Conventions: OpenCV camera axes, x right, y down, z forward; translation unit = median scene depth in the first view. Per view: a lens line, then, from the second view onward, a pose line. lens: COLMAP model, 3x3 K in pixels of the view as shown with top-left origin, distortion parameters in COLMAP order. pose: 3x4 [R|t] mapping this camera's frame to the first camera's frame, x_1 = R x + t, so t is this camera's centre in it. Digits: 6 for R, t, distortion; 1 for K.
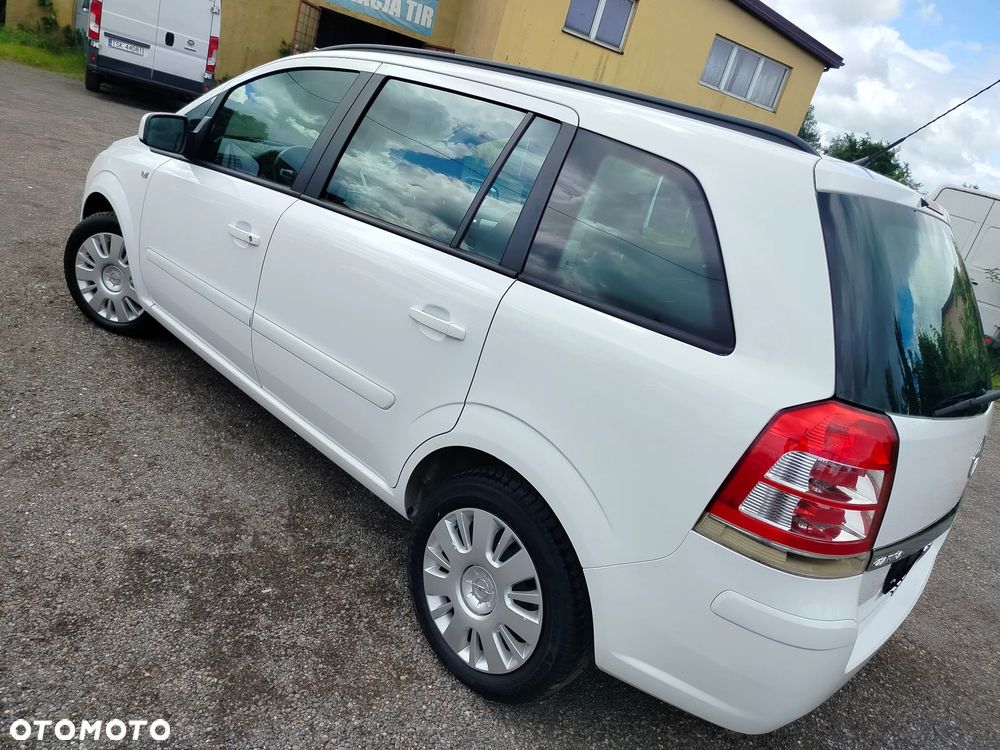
lens RADIAL K [[706.6, 0, 503.4], [0, 706.6, 374.9], [0, 0, 1]] dist [0.039739, -0.048285]
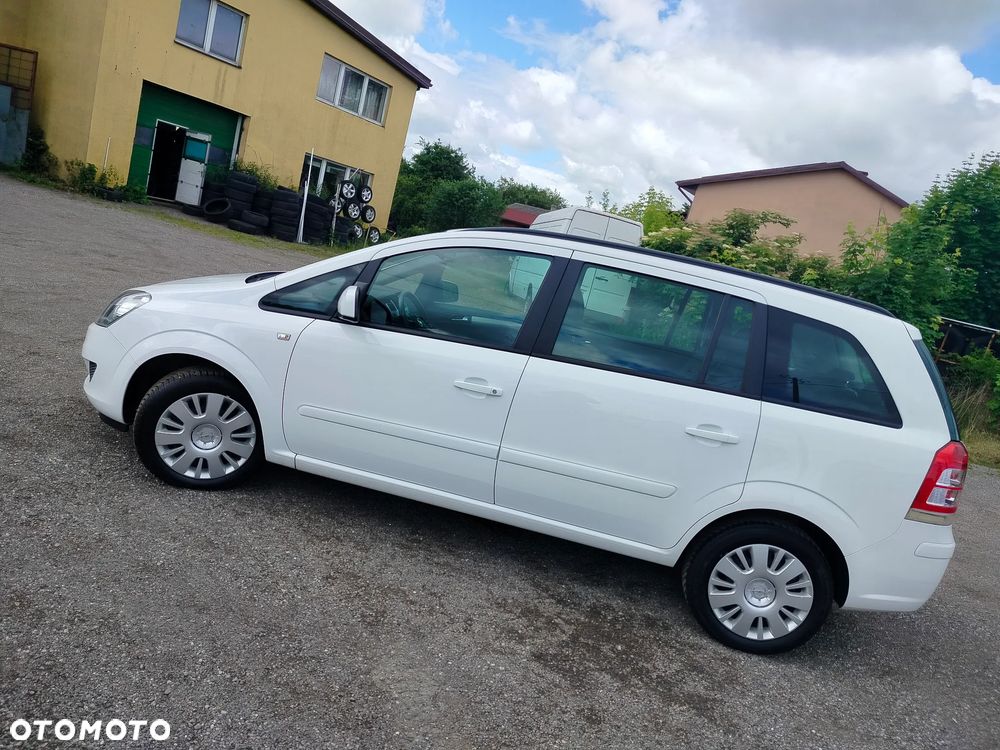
lens RADIAL K [[701.4, 0, 500.0], [0, 701.4, 375.0], [0, 0, 1]] dist [0.050544, -0.051811]
pose [[0.829827, -0.177670, 0.528980, -1.106900], [0.168029, 0.983520, 0.066745, -0.334677], [-0.532121, 0.033497, 0.846005, -0.056935]]
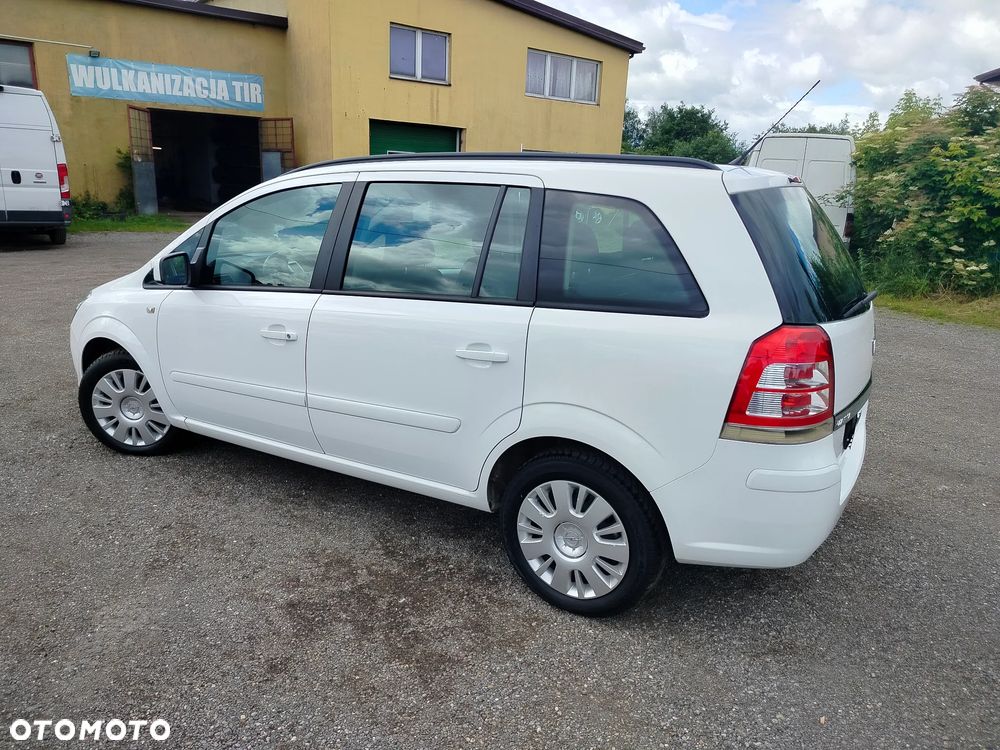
lens RADIAL K [[701.4, 0, 500.0], [0, 701.4, 375.0], [0, 0, 1]] dist [0.050544, -0.051811]
pose [[0.950269, -0.281083, 0.134097, -0.213961], [0.285551, 0.958247, -0.014935, -0.008093], [-0.124300, 0.052484, 0.990856, -0.256988]]
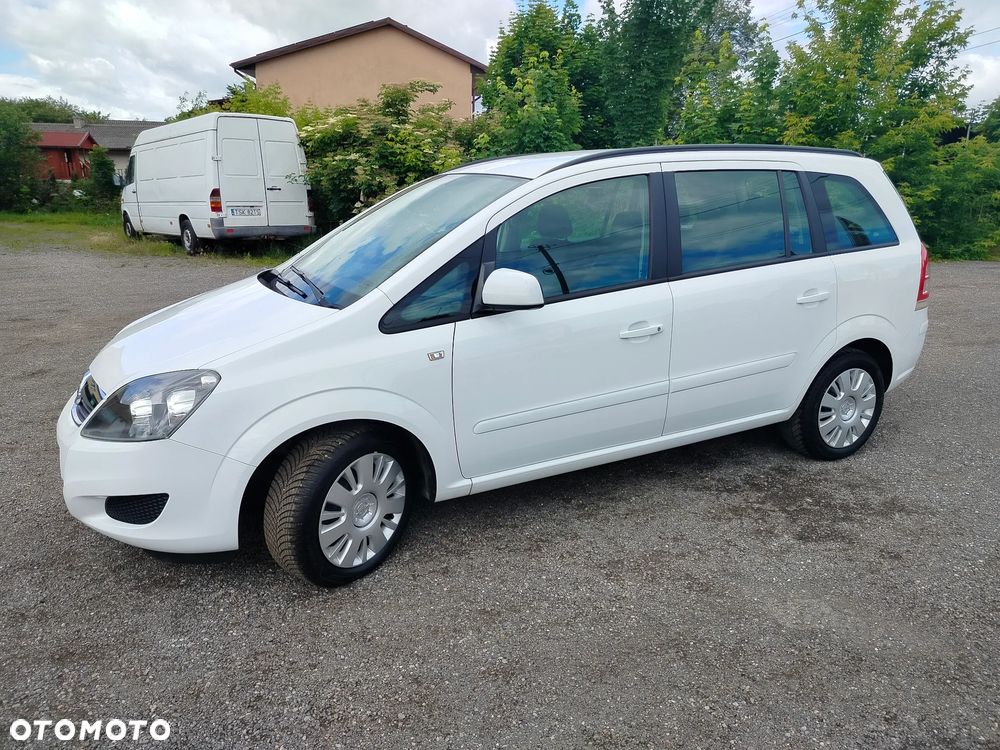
lens RADIAL K [[701.4, 0, 500.0], [0, 701.4, 375.0], [0, 0, 1]] dist [0.050544, -0.051811]
pose [[0.329945, -0.501499, 0.799772, -1.608587], [0.387955, 0.844400, 0.369433, -0.749840], [-0.860597, 0.188383, 0.473165, 0.757170]]
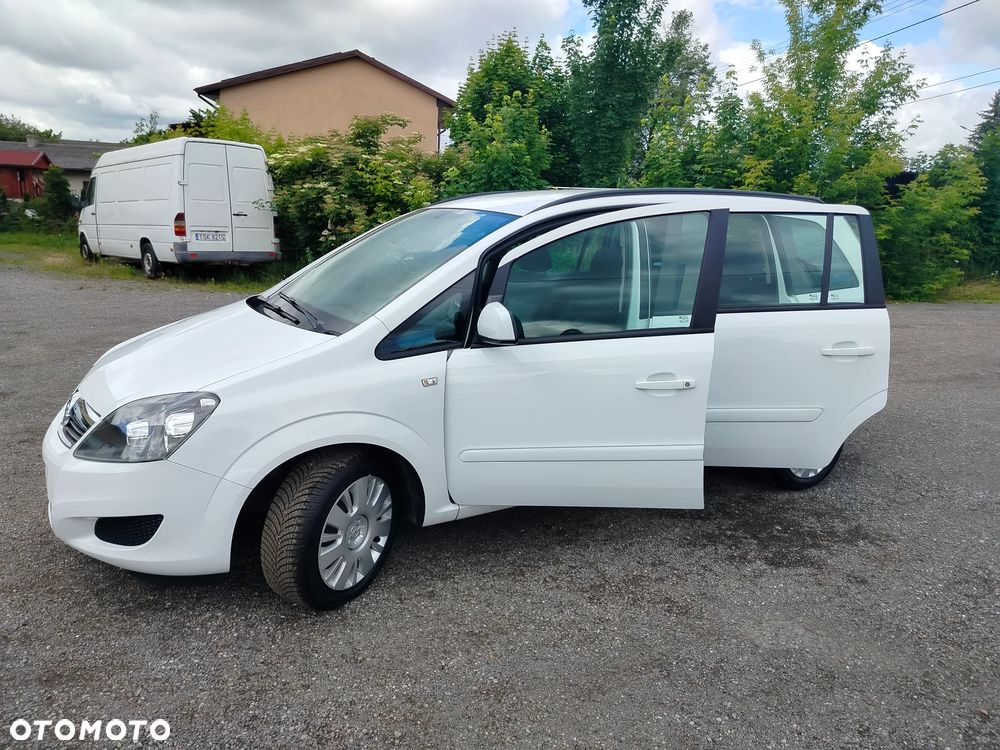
lens RADIAL K [[708.7, 0, 493.8], [0, 708.7, 374.4], [0, 0, 1]] dist [0.044395, -0.044916]
pose [[0.296188, -0.459518, 0.837326, -1.676958], [0.356018, 0.866601, 0.349649, -0.786403], [-0.886298, 0.194541, 0.420274, 0.781809]]
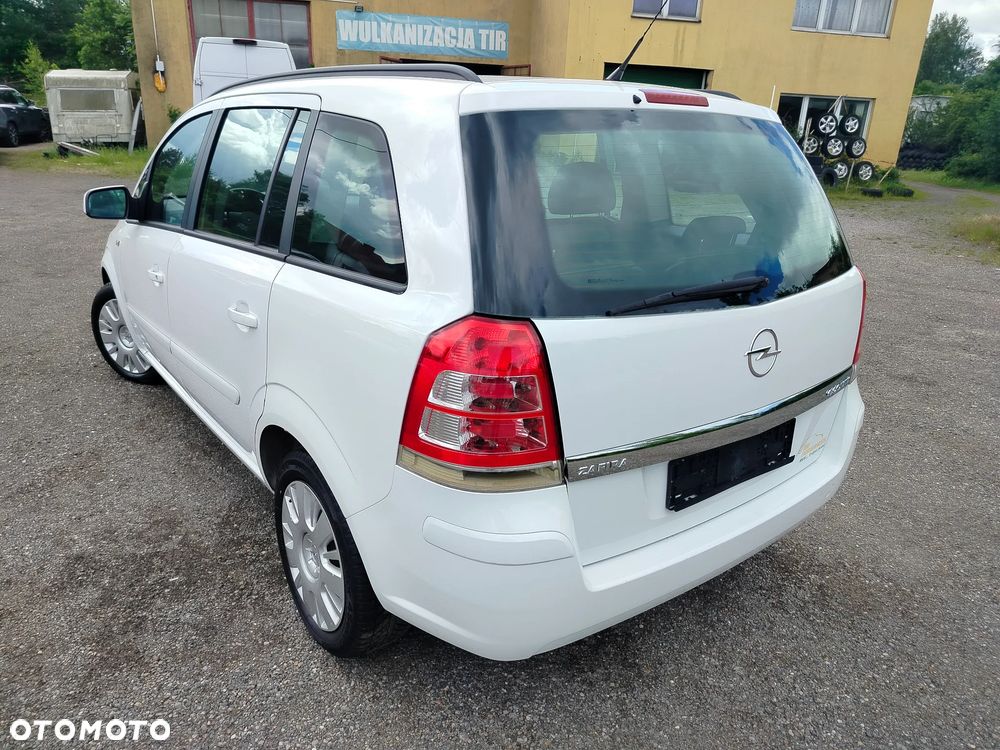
lens RADIAL K [[711.0, 0, 500.0], [0, 711.0, 375.0], [0, 0, 1]] dist [0.013683, -0.006084]
pose [[0.959218, -0.163195, -0.230799, 0.454544], [0.158512, 0.986594, -0.038820, 0.105090], [0.234040, 0.000653, 0.972227, 0.019920]]
